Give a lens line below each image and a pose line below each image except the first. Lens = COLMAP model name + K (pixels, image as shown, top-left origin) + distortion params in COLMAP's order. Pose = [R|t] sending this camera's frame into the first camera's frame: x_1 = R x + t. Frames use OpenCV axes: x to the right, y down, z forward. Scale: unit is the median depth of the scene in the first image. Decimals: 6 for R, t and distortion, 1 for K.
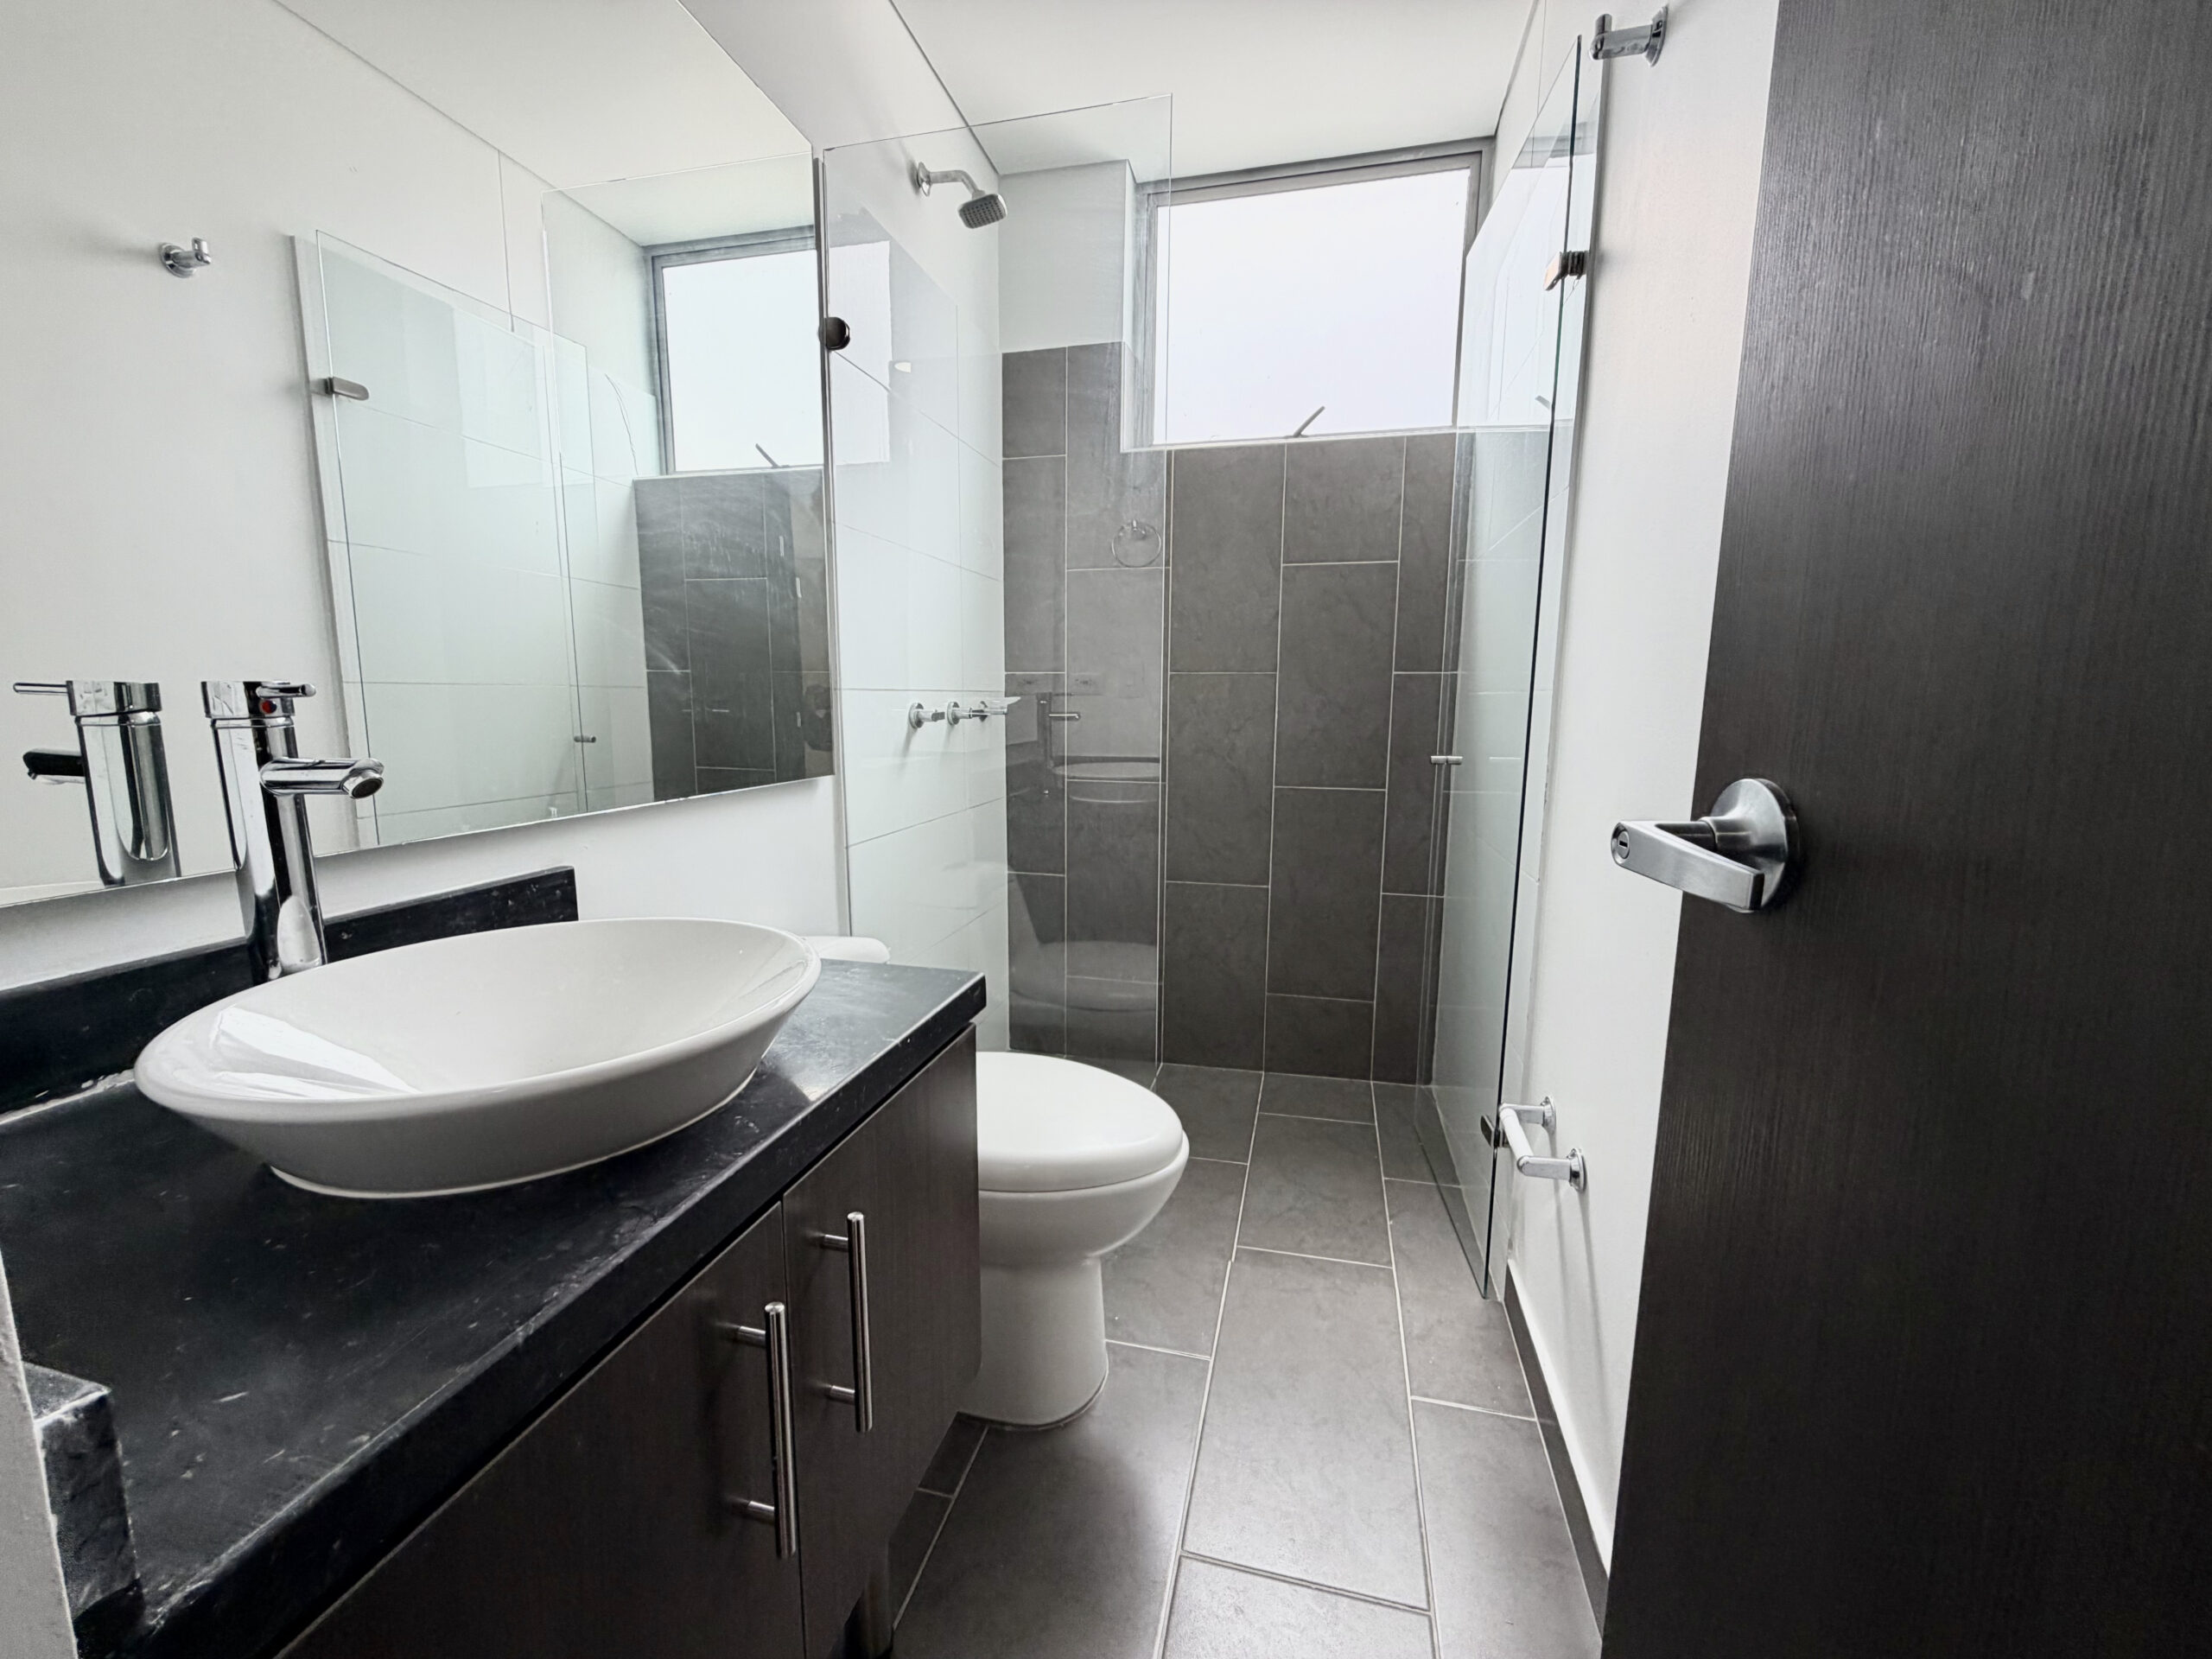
lens RADIAL K [[881.0, 0, 1106.2], [0, 881.0, 834.2], [0, 0, 1]] dist [-0.000281, -0.000073]
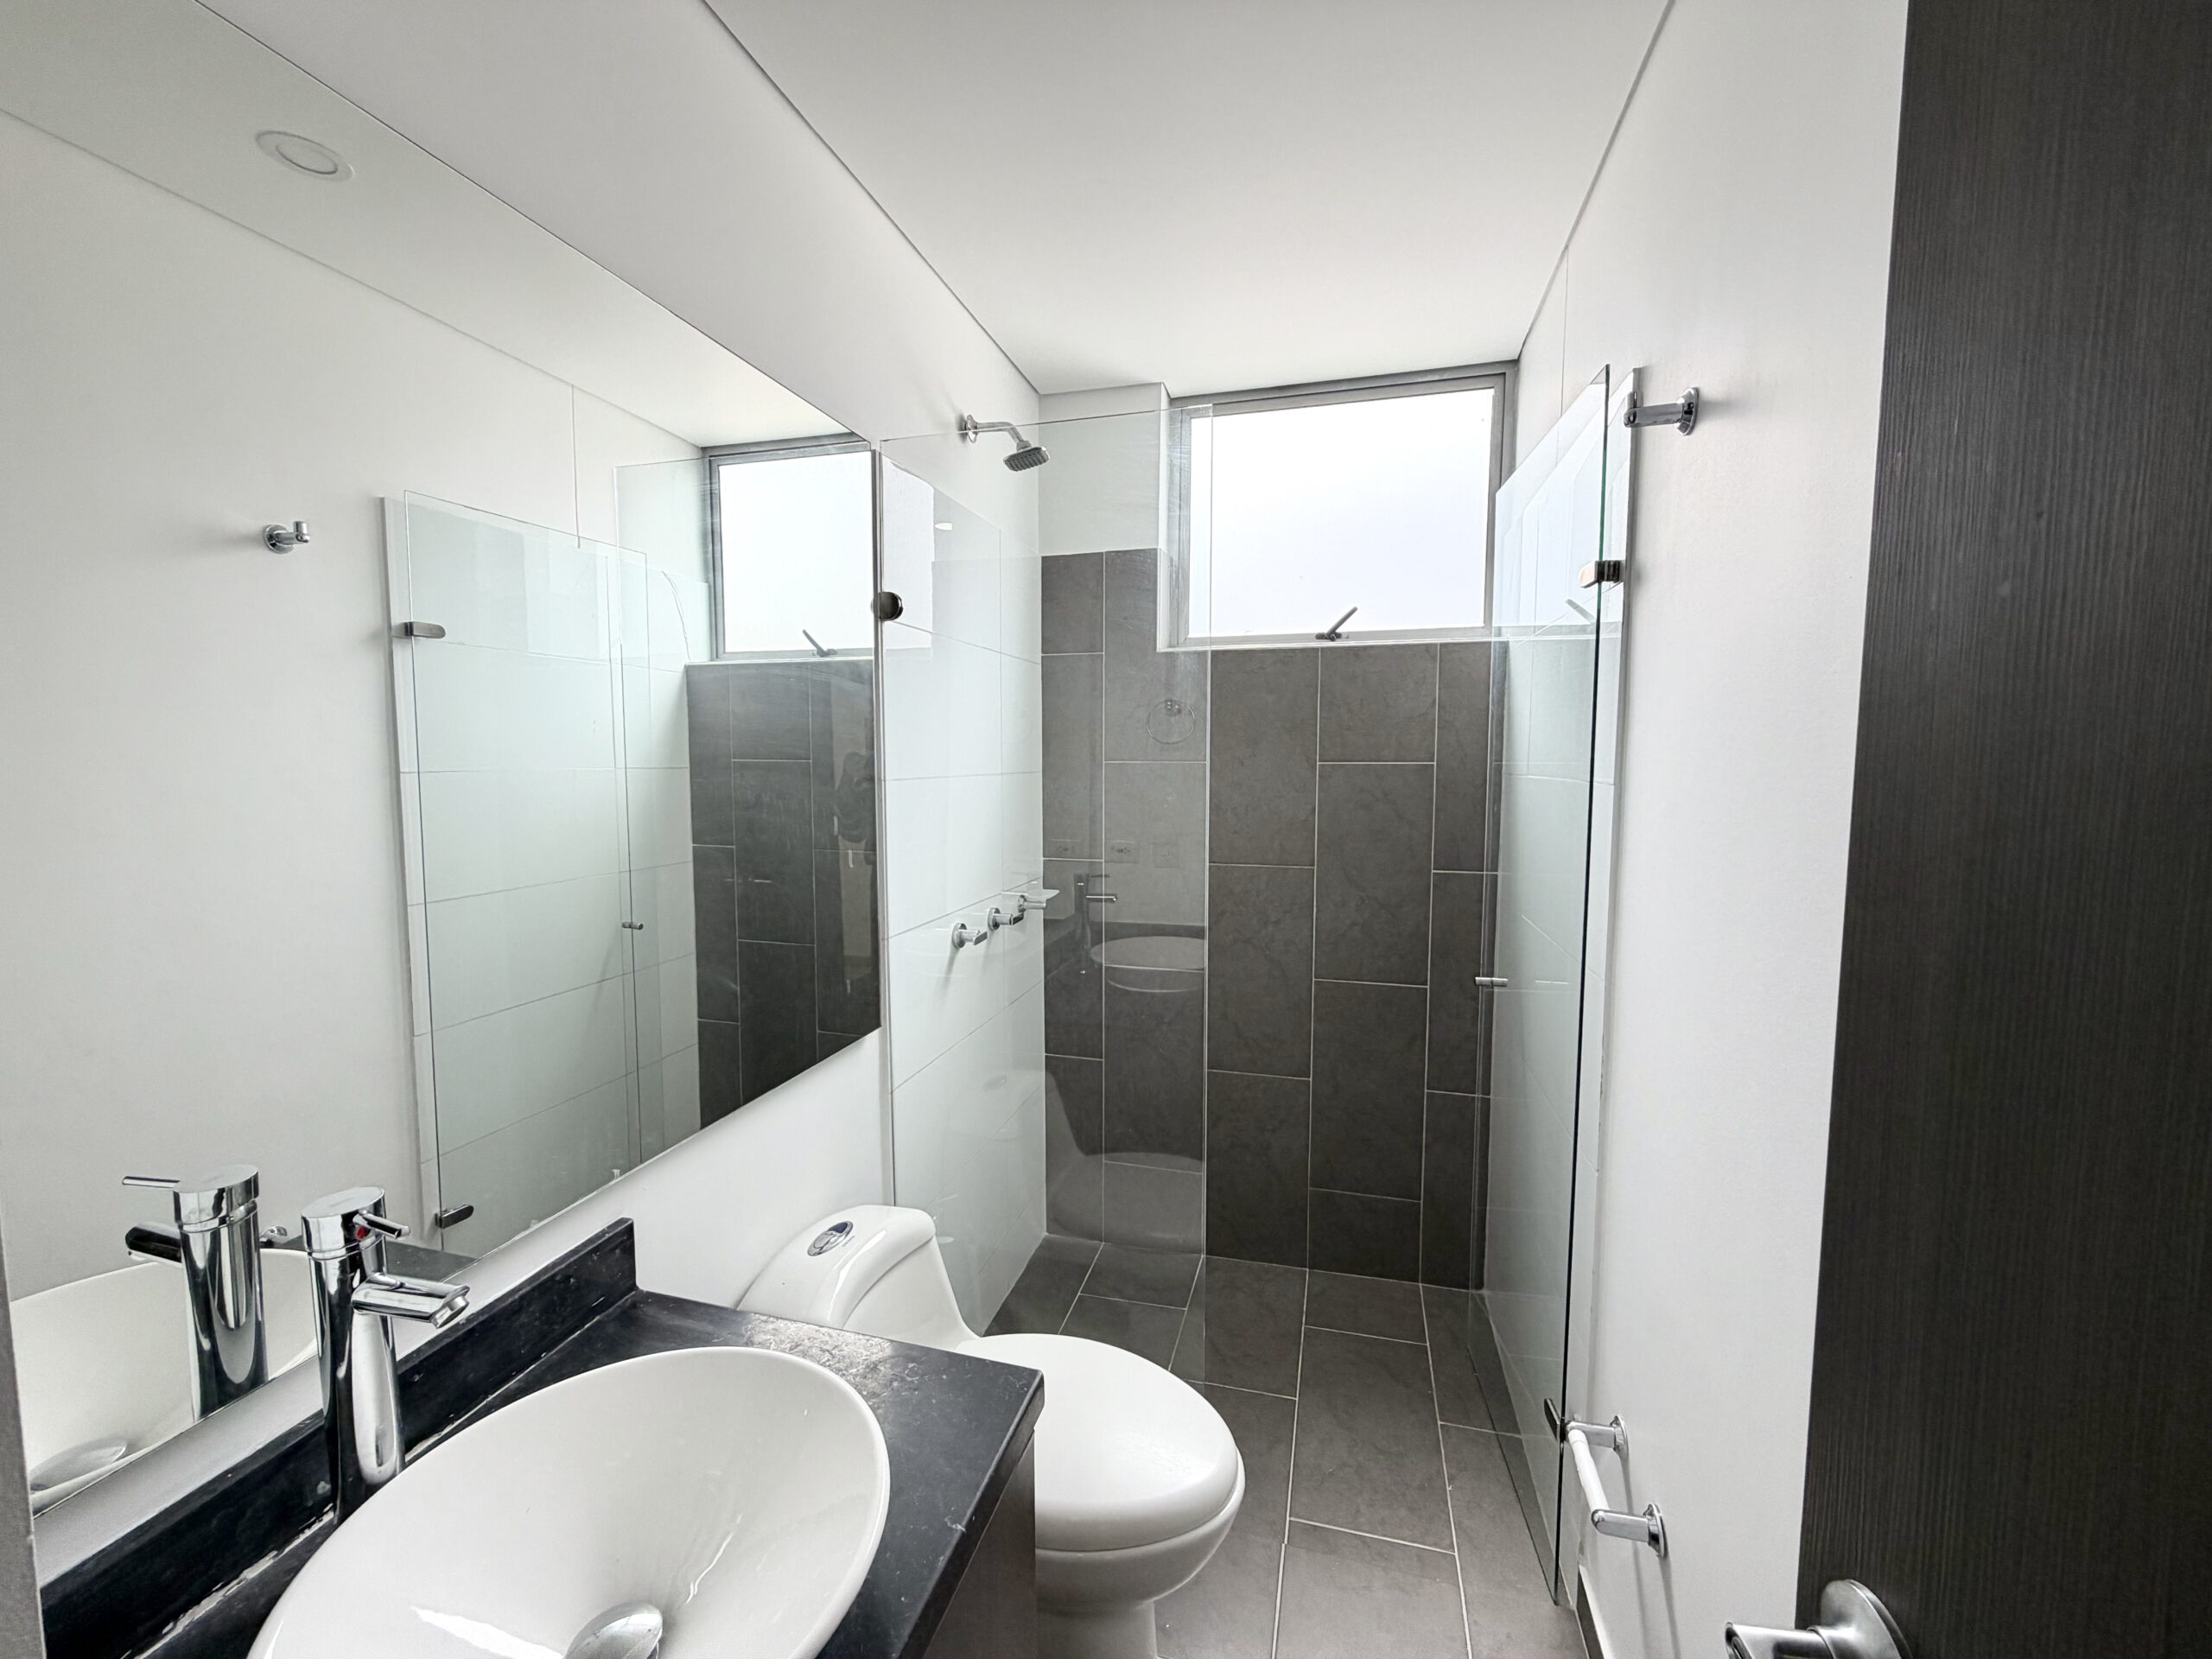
lens RADIAL K [[881.0, 0, 1104.6], [0, 881.0, 828.3], [0, 0, 1]] dist [-0.000281, -0.000073]
pose [[0.999552, -0.004548, -0.029582, -0.018016], [0.002520, 0.997664, -0.068258, -0.188474], [0.029824, 0.068153, 0.997229, -0.011473]]
